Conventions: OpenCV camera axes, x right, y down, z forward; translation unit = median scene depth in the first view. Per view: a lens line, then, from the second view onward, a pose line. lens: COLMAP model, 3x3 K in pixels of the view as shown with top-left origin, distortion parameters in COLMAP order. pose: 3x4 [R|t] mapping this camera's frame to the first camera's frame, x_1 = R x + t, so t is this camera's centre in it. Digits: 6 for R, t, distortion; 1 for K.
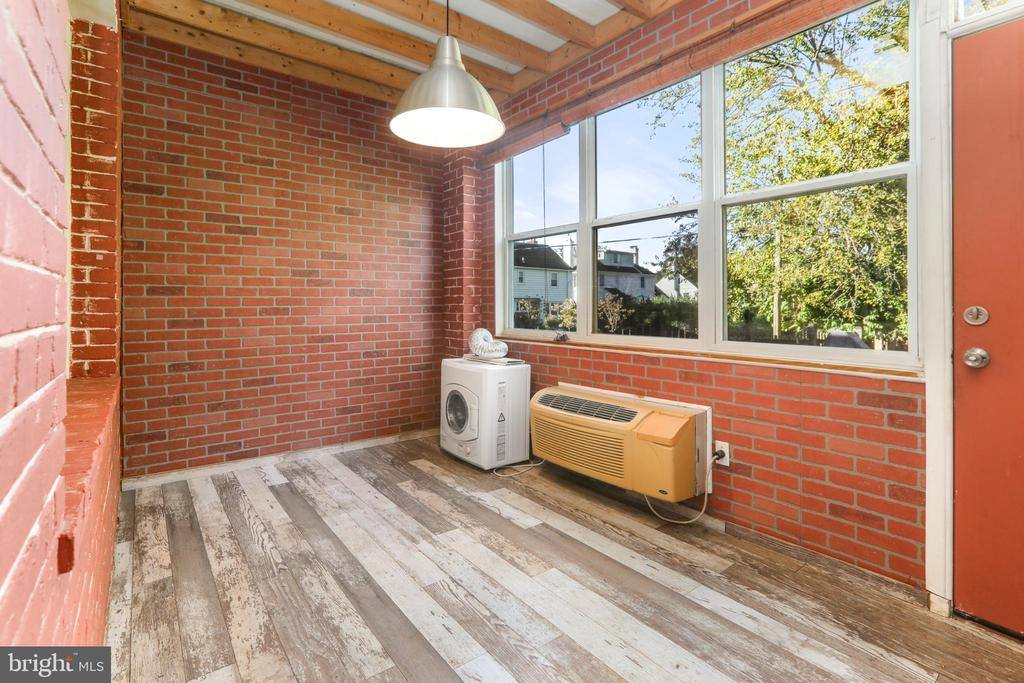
lens RADIAL K [[474.9, 0, 515.4], [0, 474.9, 326.7], [0, 0, 1]] dist [-0.041176, 0.018244]
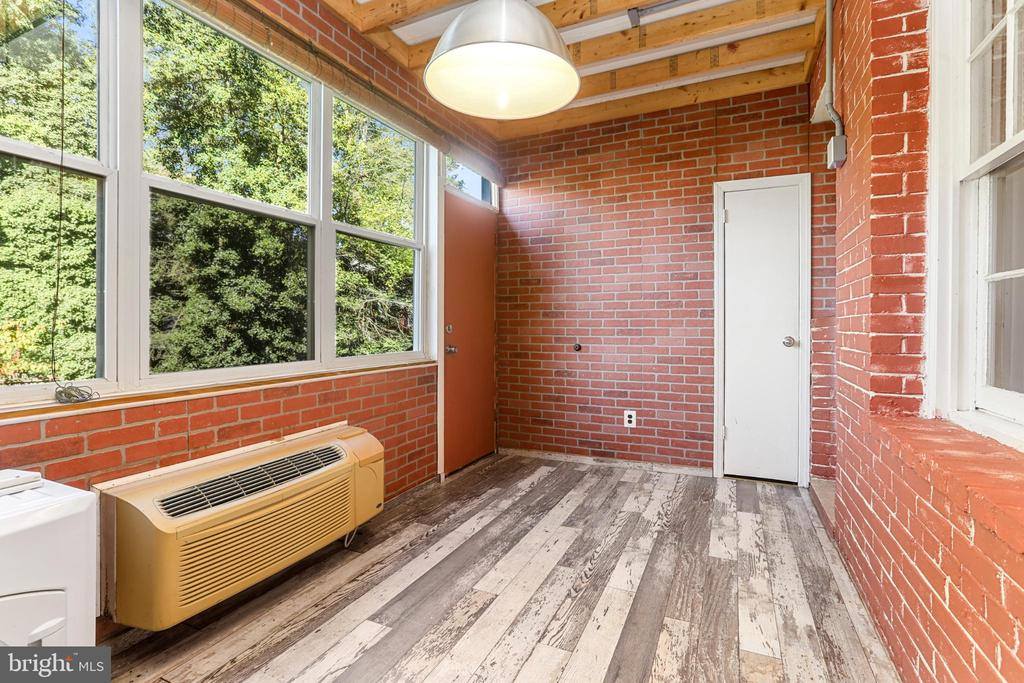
lens RADIAL K [[474.9, 0, 515.4], [0, 474.9, 326.7], [0, 0, 1]] dist [-0.041176, 0.018244]
pose [[-0.446133, -0.005115, 0.894952, -0.945316], [0.040921, 0.998821, 0.026108, -0.070321], [-0.894031, 0.048270, -0.445397, 1.492171]]
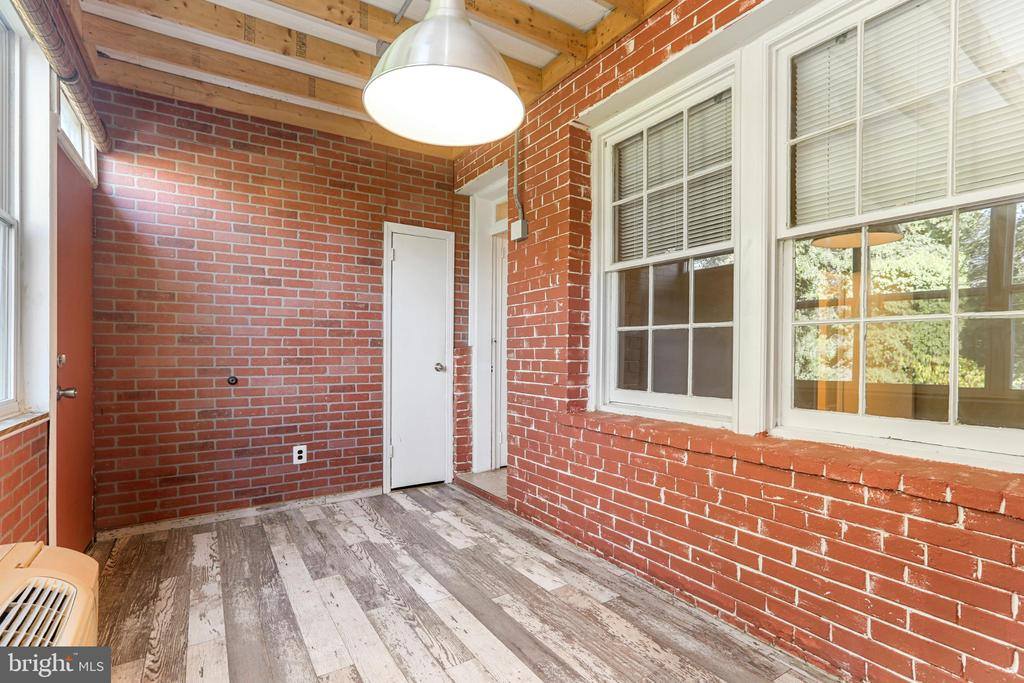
lens RADIAL K [[486.0, 0, 511.5], [0, 486.0, 358.9], [0, 0, 1]] dist [-0.057336, 0.030842]
pose [[-0.995683, -0.006737, 0.092569, -0.365411], [-0.000945, 0.998046, 0.062469, -0.102945], [-0.092809, 0.062112, -0.993745, 1.963922]]
